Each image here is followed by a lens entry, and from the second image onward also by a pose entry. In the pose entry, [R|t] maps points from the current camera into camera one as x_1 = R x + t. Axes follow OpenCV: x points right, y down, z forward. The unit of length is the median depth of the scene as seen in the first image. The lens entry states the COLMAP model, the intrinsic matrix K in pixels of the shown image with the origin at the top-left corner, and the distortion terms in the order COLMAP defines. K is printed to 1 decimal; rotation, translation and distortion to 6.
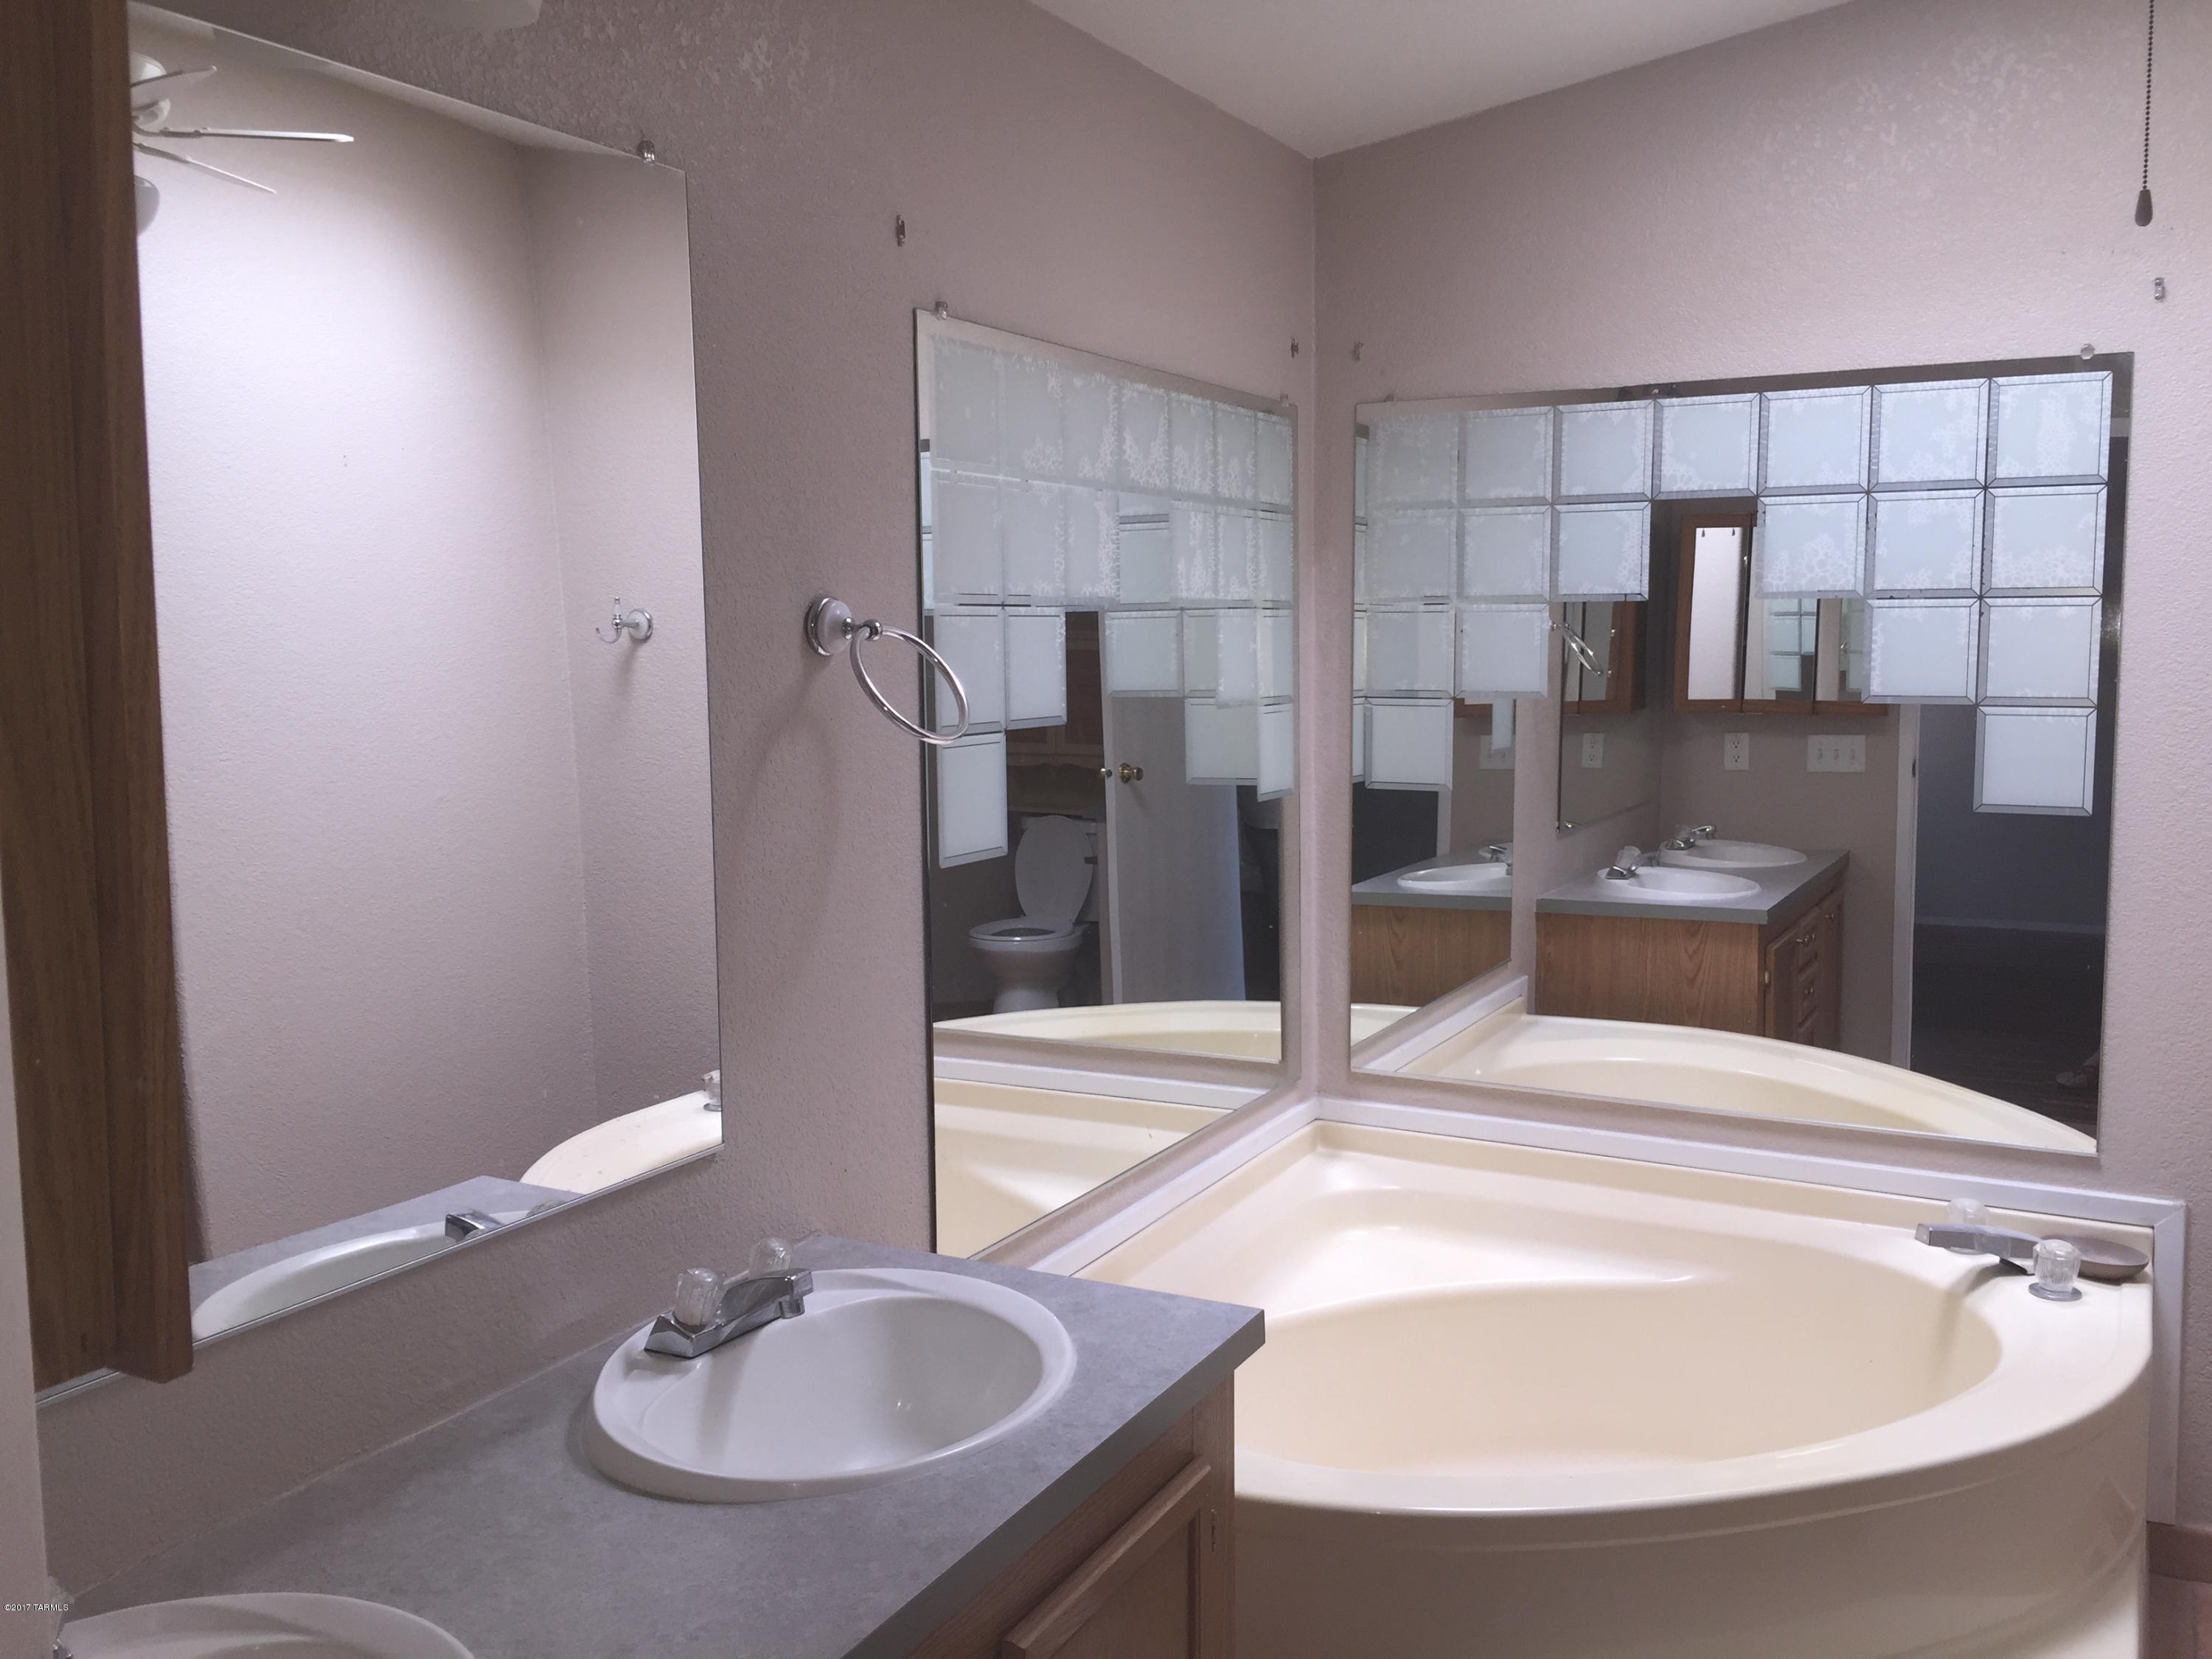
lens RADIAL K [[1921.7, 0, 1113.7], [0, 1921.7, 782.6], [0, 0, 1]] dist [0.077302, -0.116796]
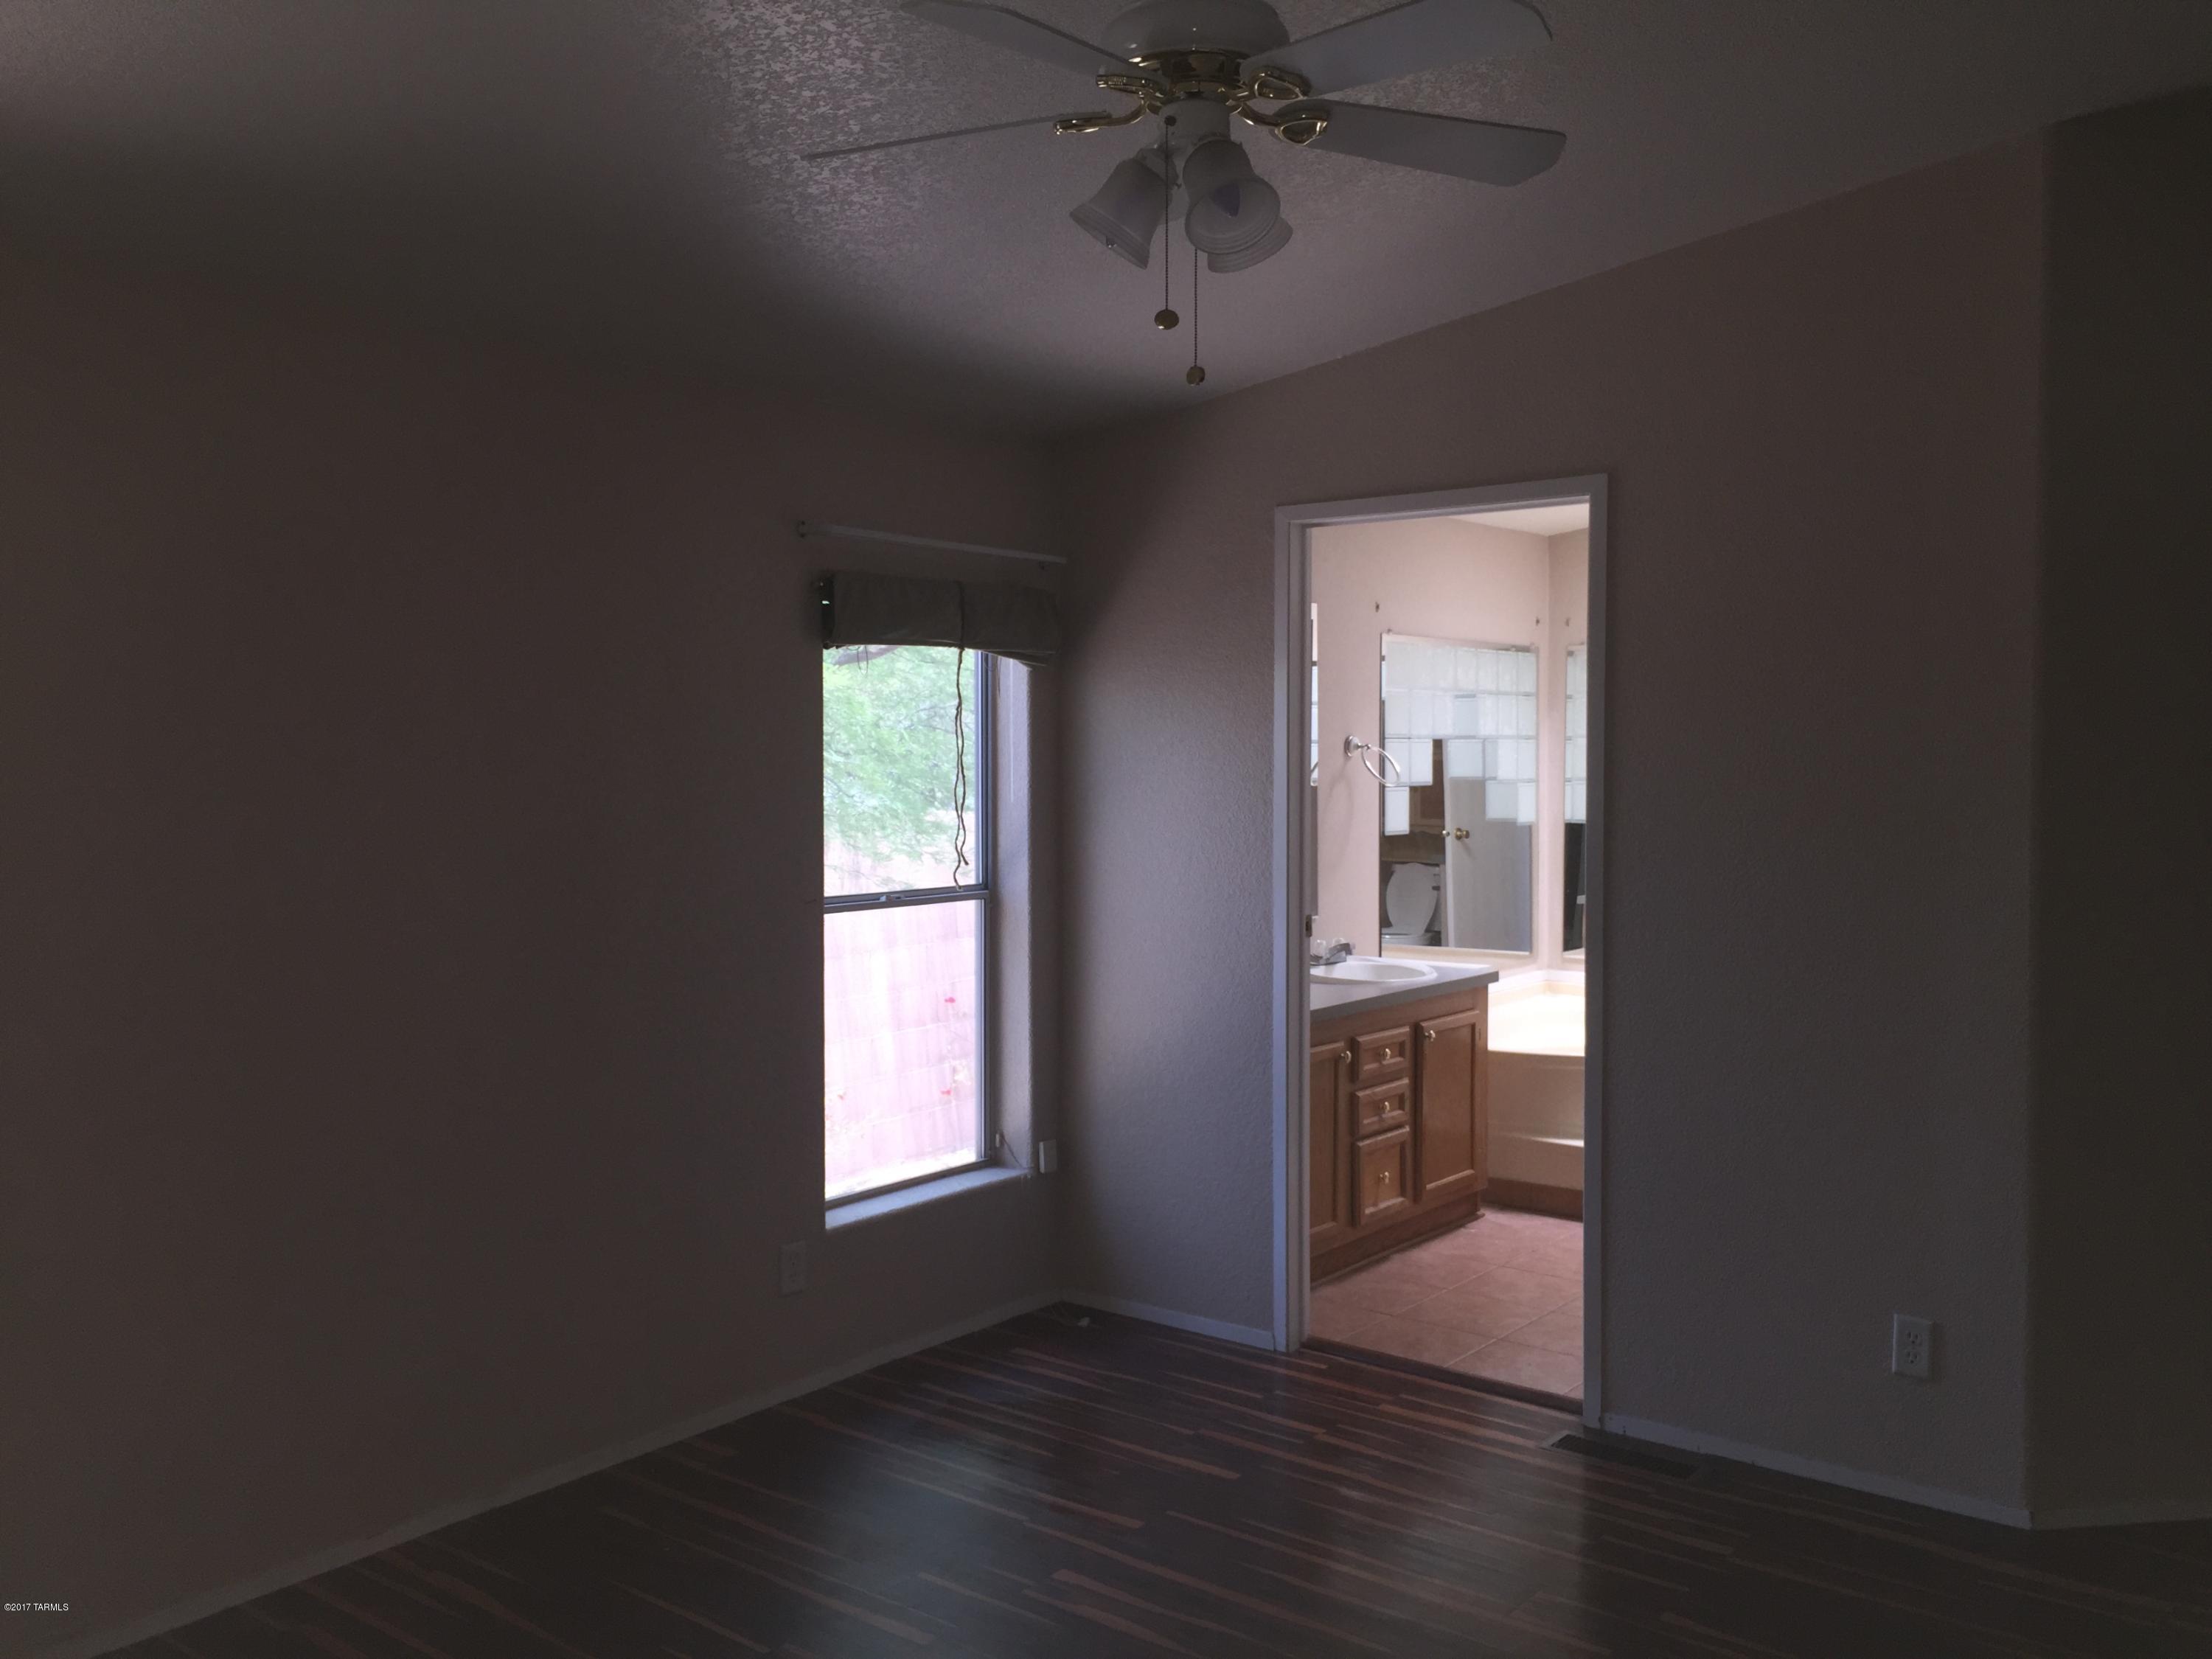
lens RADIAL K [[1921.7, 0, 1113.7], [0, 1921.7, 782.6], [0, 0, 1]] dist [0.077302, -0.116796]
pose [[0.984710, 0.015017, -0.173552, 0.001816], [-0.025172, 0.998087, -0.056464, 0.097212], [0.172372, 0.059969, 0.983205, -1.265055]]
